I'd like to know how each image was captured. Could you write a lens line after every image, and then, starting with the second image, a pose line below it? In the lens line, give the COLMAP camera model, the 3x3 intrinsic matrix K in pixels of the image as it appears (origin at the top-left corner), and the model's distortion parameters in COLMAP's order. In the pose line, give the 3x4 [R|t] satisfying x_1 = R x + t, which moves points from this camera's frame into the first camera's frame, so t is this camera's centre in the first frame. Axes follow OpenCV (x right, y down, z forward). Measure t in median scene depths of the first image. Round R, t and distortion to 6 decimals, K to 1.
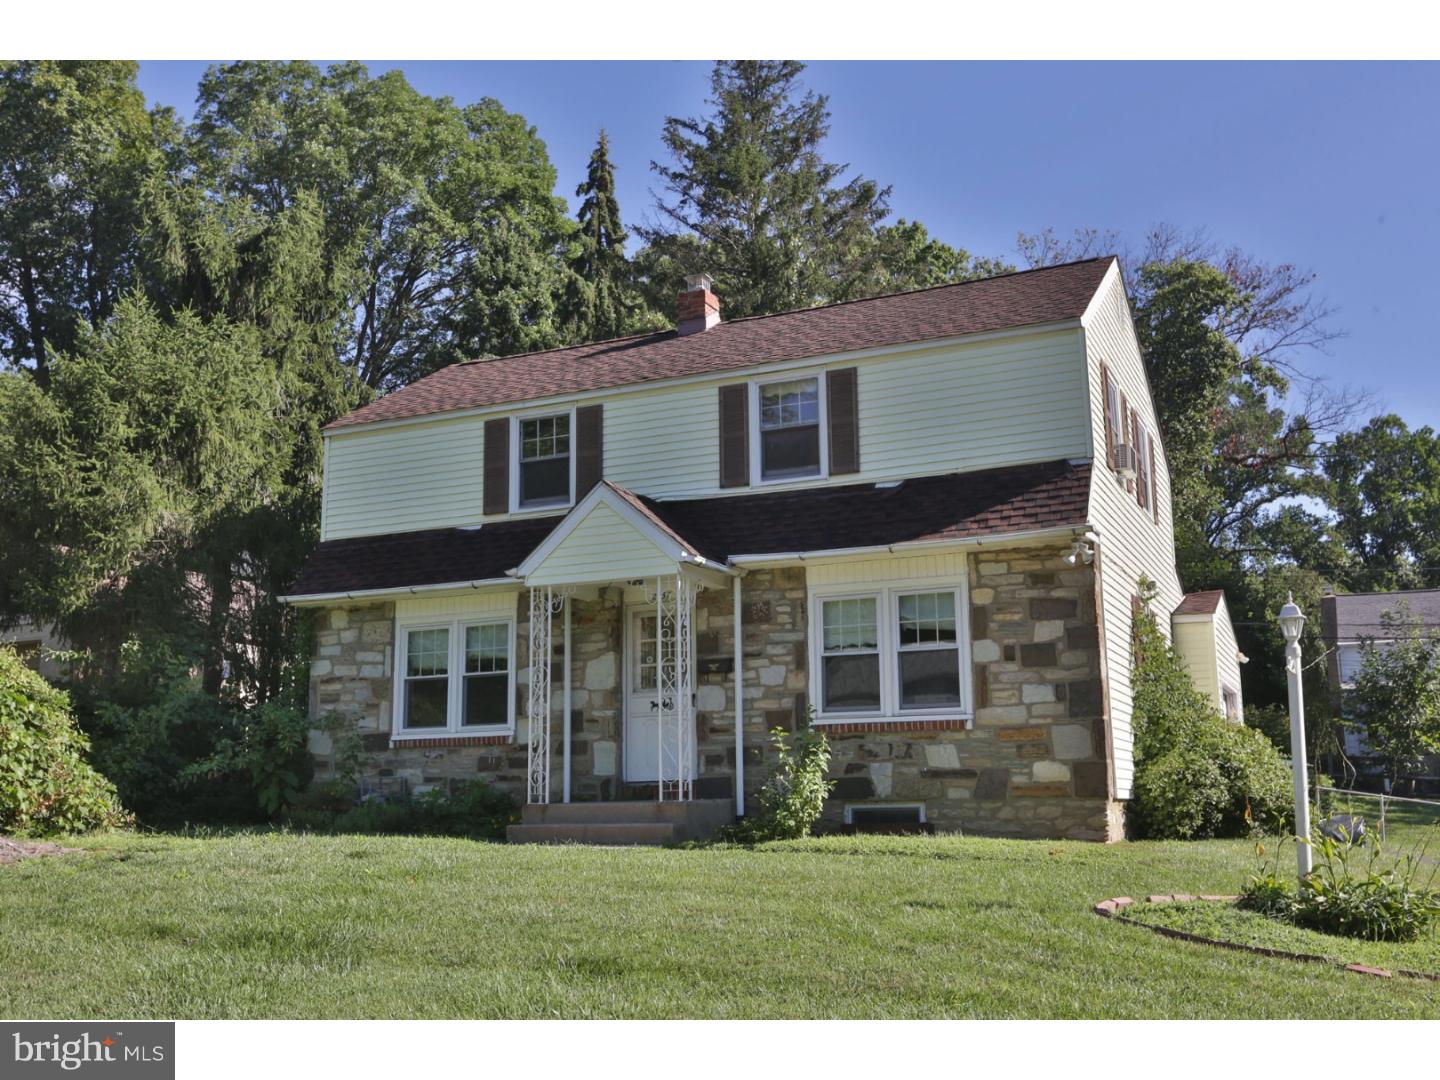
lens RADIAL K [[1418.5, 0, 720.0], [0, 1418.5, 540.0], [0, 0, 1]] dist [0.015367, 0.090591]
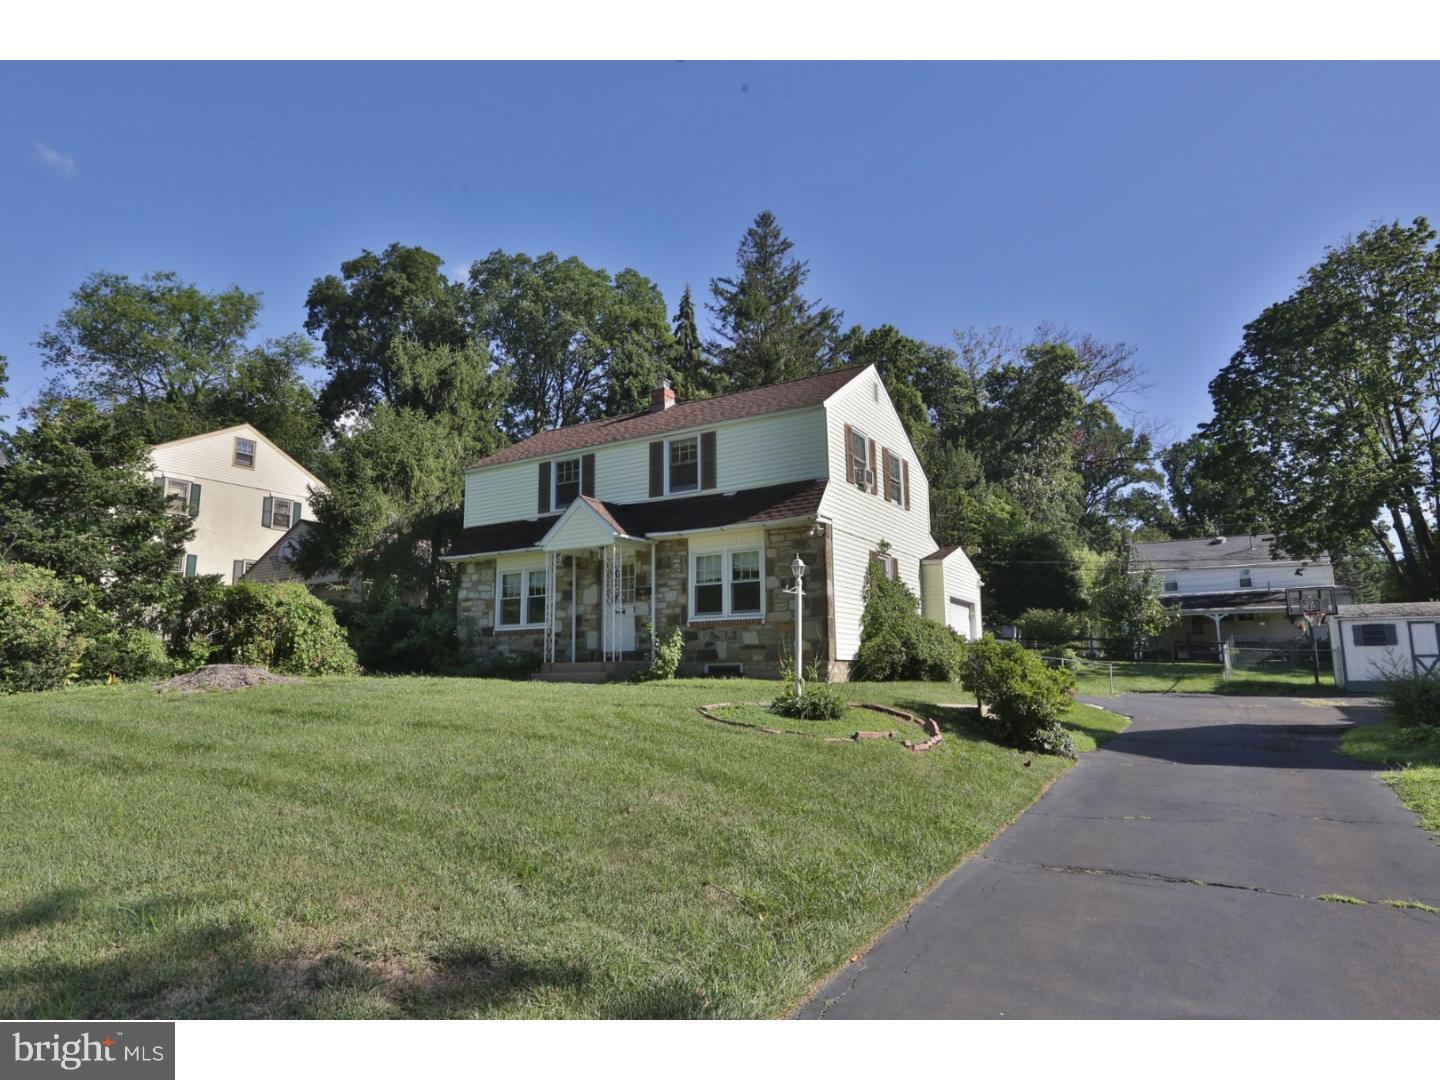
lens RADIAL K [[846.2, 0, 720.0], [0, 846.2, 540.0], [0, 0, 1]] dist [-0.035910, 0.000322]
pose [[0.993504, -0.016118, -0.112647, 0.204755], [0.019451, 0.999403, 0.028546, -0.009335], [0.112119, -0.030552, 0.993225, -0.100890]]
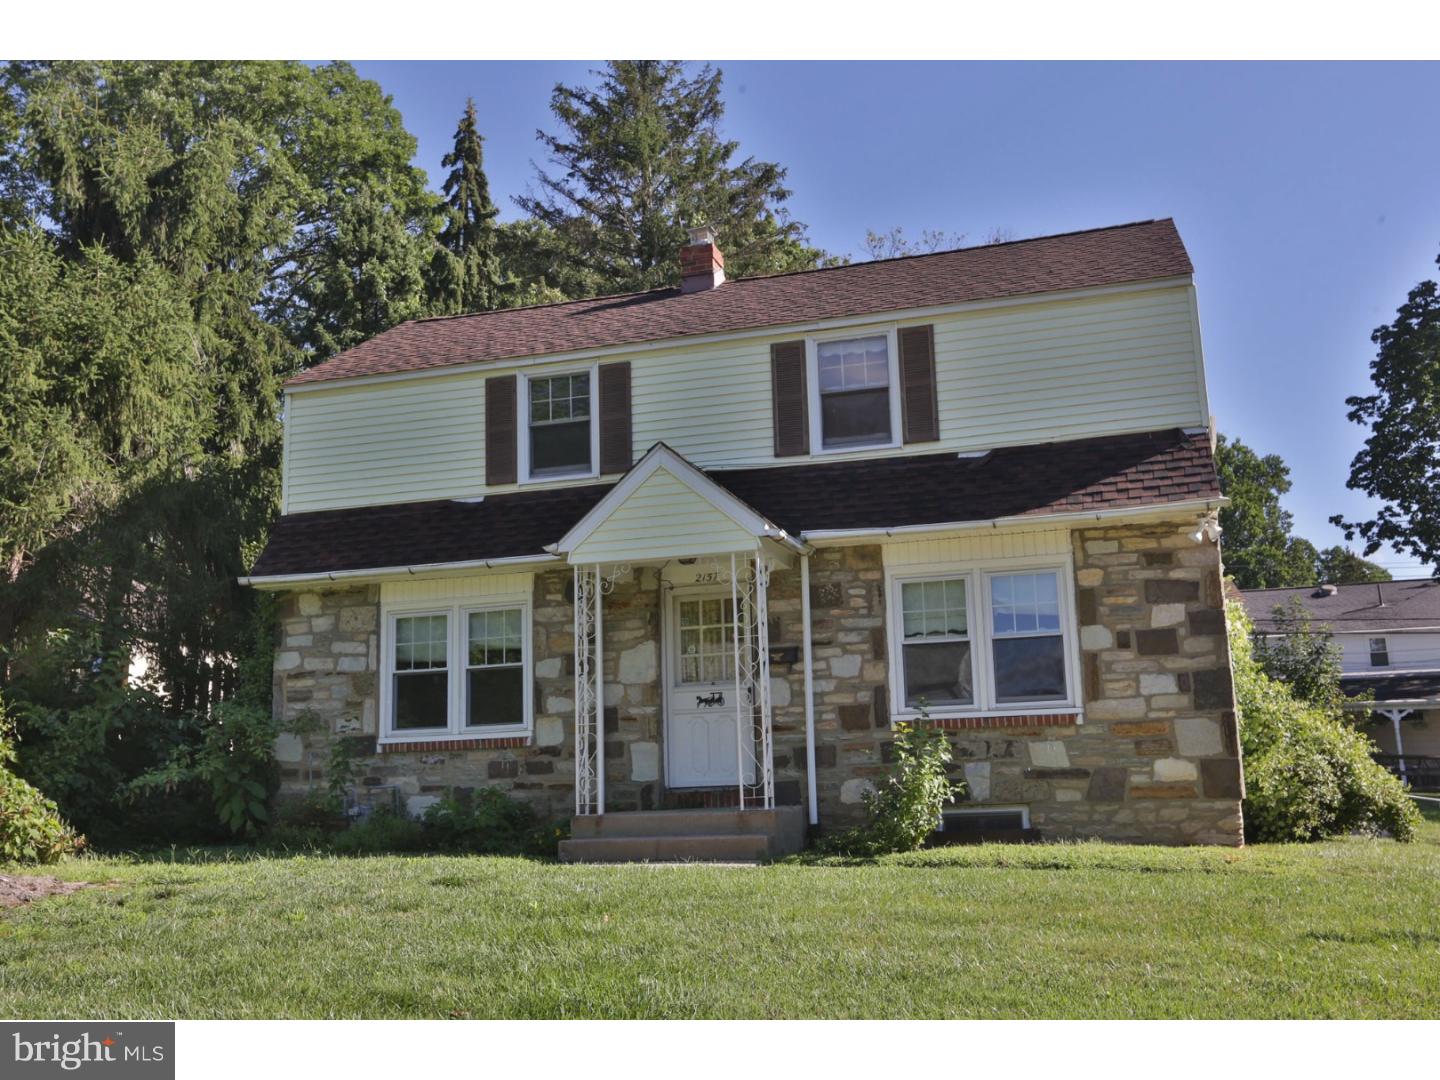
lens RADIAL K [[1418.5, 0, 720.0], [0, 1418.5, 540.0], [0, 0, 1]] dist [0.015367, 0.090591]
pose [[0.989695, 0.009419, 0.142881, -0.150440], [-0.009283, 0.999956, -0.001614, 0.016299], [-0.142890, 0.000271, 0.989739, 0.114031]]
